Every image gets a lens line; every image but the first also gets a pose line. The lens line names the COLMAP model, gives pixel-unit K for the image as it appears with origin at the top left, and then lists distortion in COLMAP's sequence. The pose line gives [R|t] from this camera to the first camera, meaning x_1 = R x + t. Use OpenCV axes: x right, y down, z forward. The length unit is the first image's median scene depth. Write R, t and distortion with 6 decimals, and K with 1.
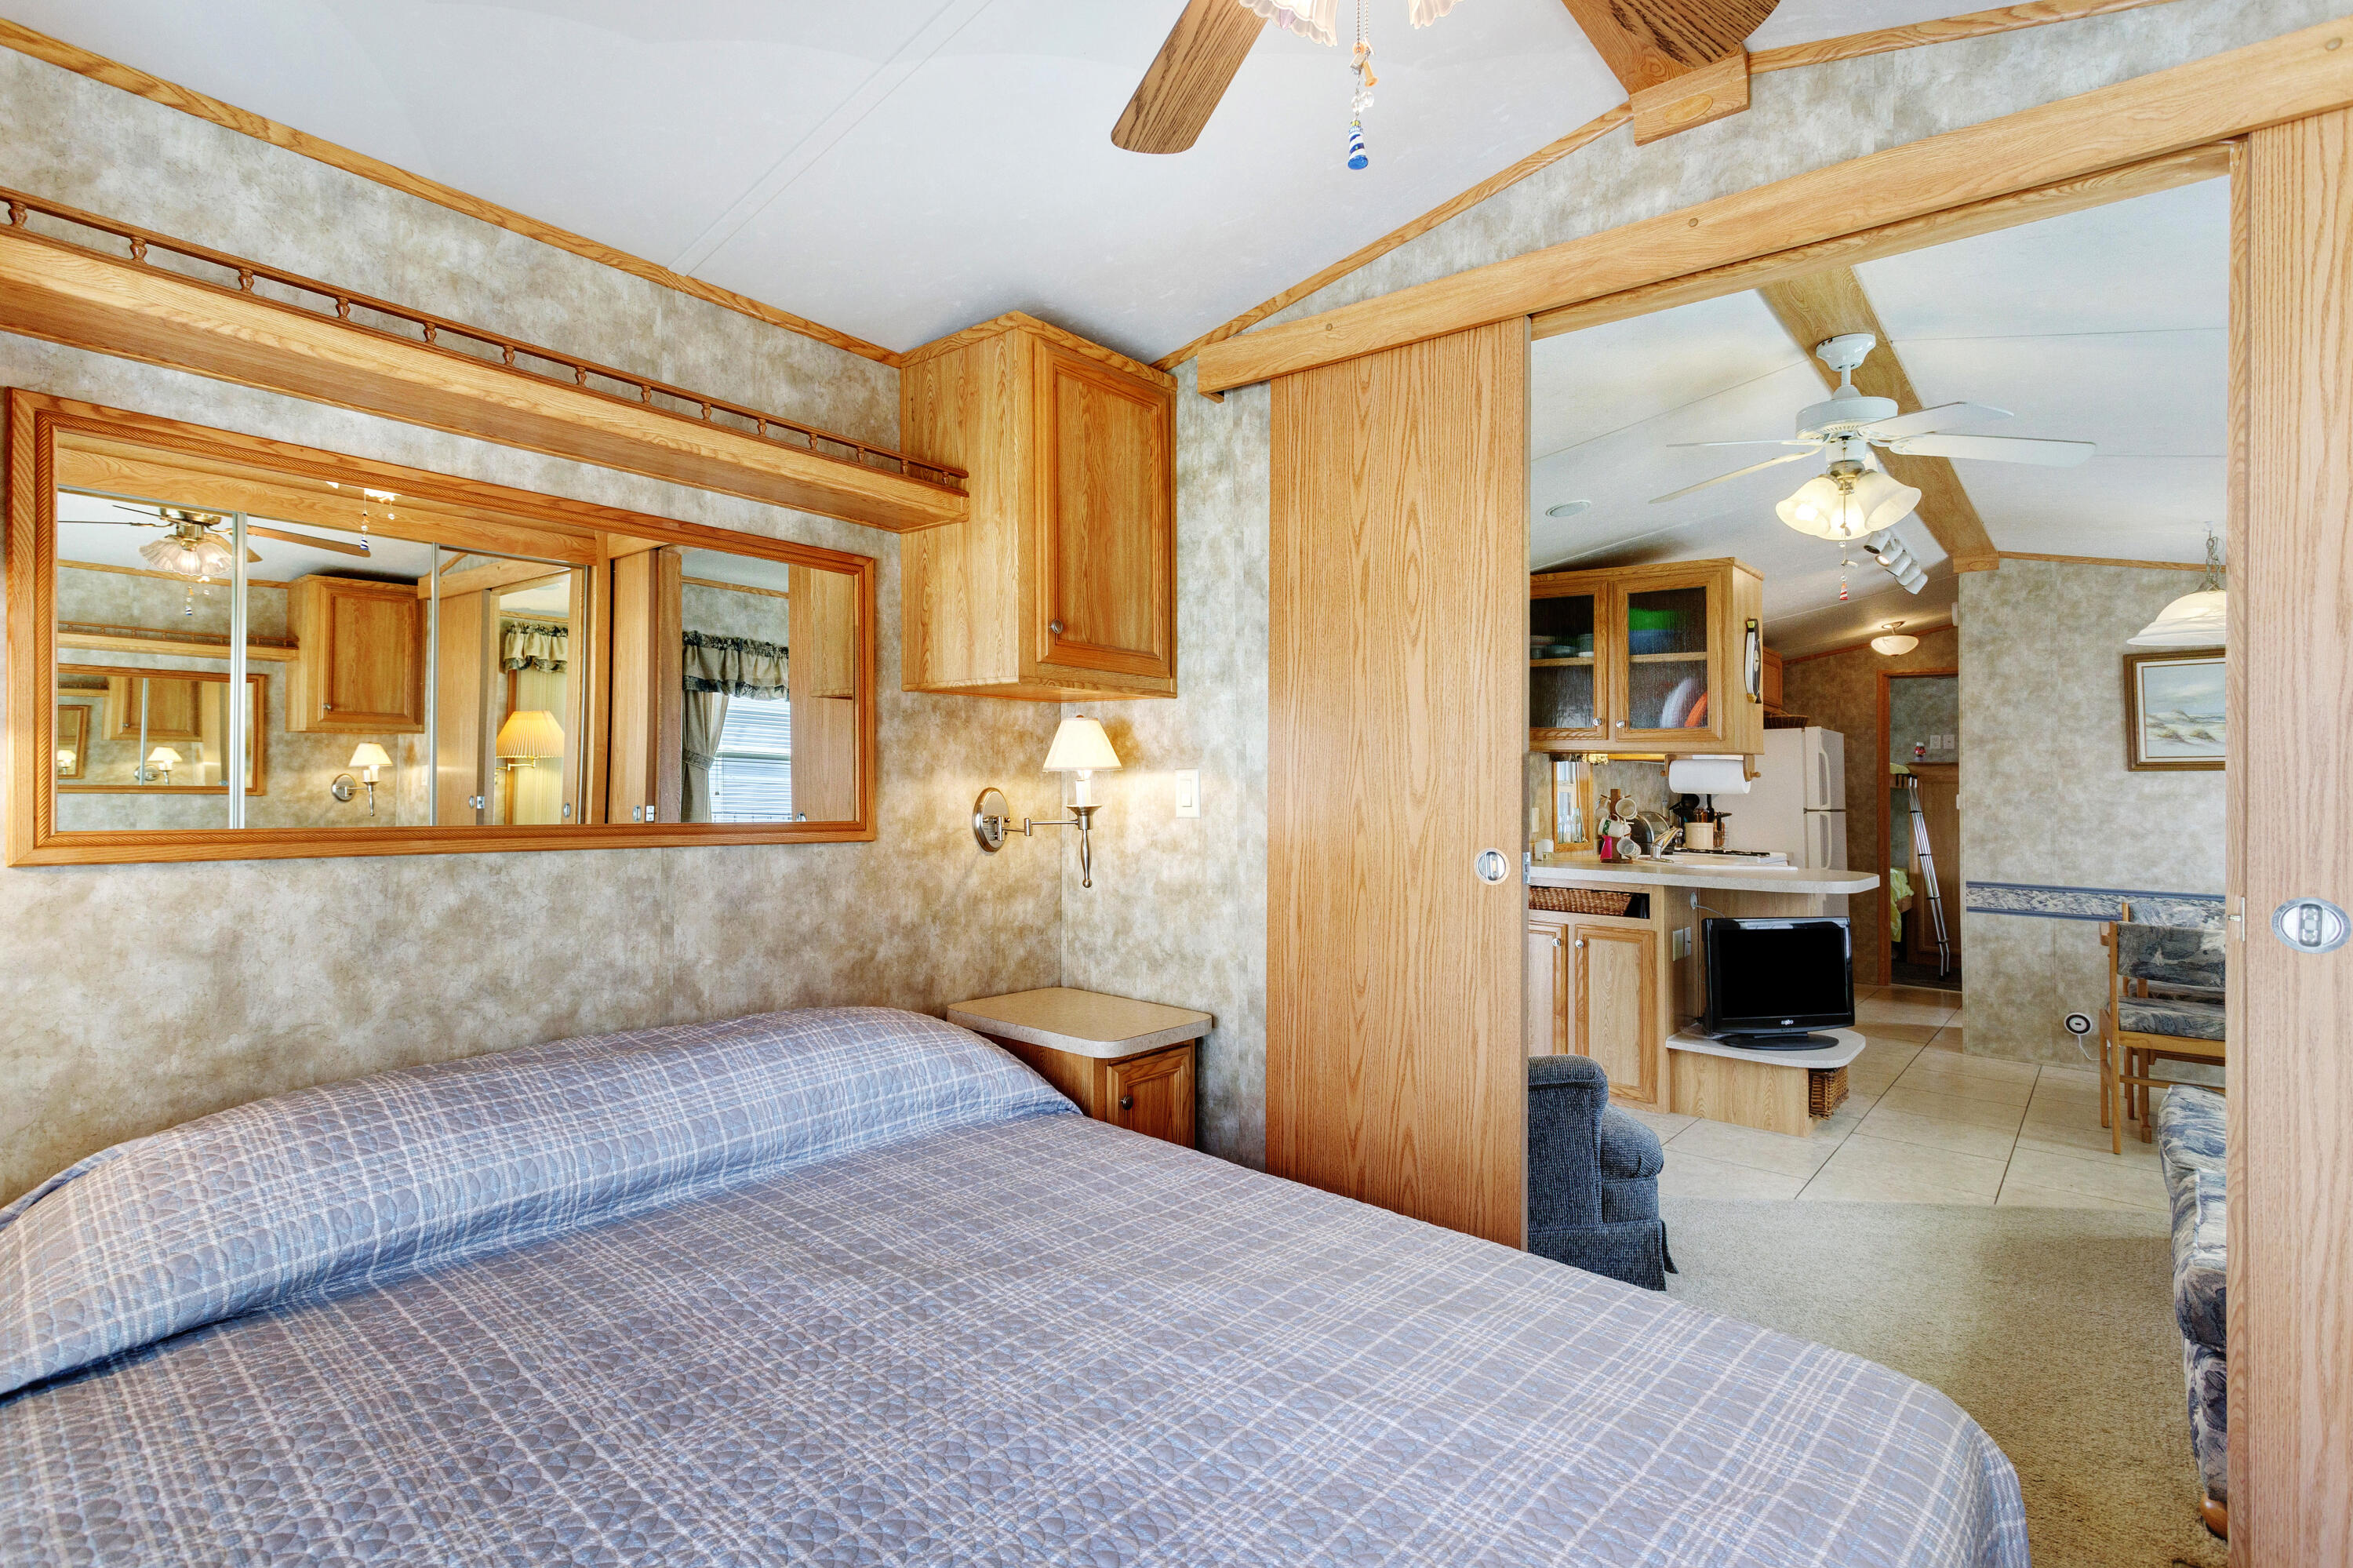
lens RADIAL K [[1143.2, 0, 1158.0], [0, 1143.2, 741.2], [0, 0, 1]] dist [0.008262, 0.001476]
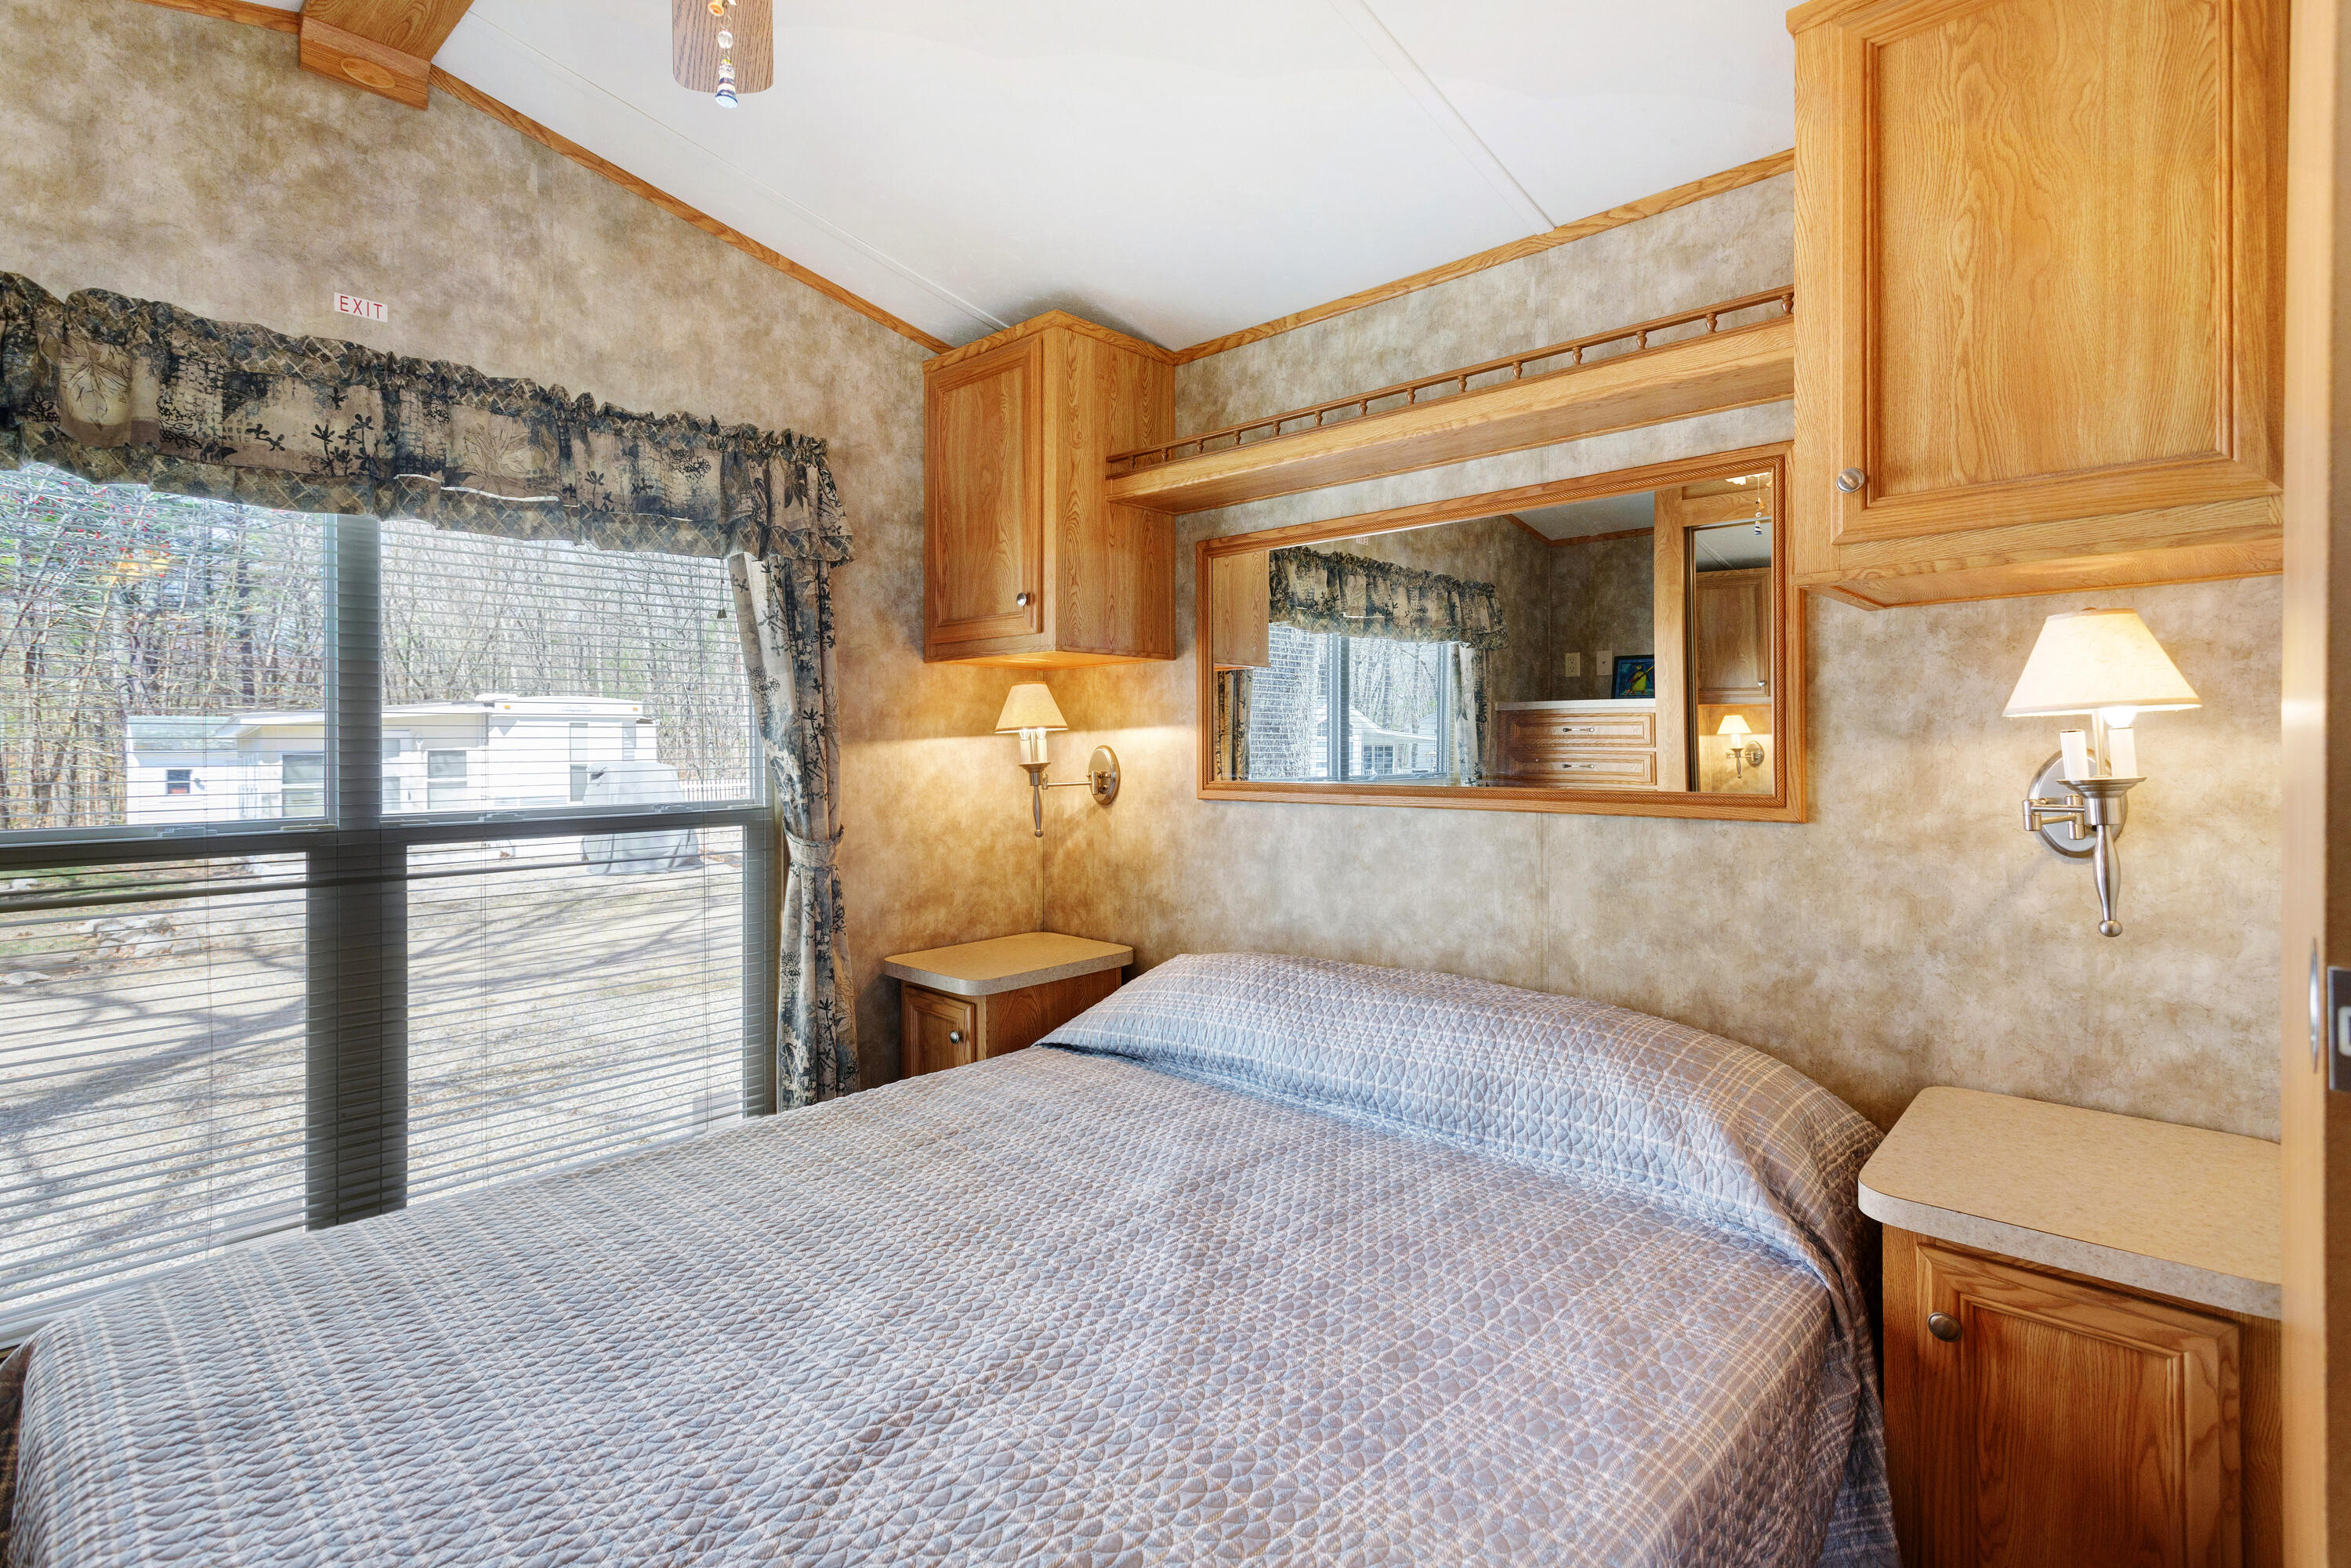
lens RADIAL K [[1142.2, 0, 1191.3], [0, 1142.2, 739.9], [0, 0, 1]] dist [0.008262, 0.001476]
pose [[-0.049586, -0.022262, -0.998522, 0.577276], [0.044177, 0.998724, -0.024460, 0.039417], [0.997792, -0.045325, -0.048539, 0.733607]]
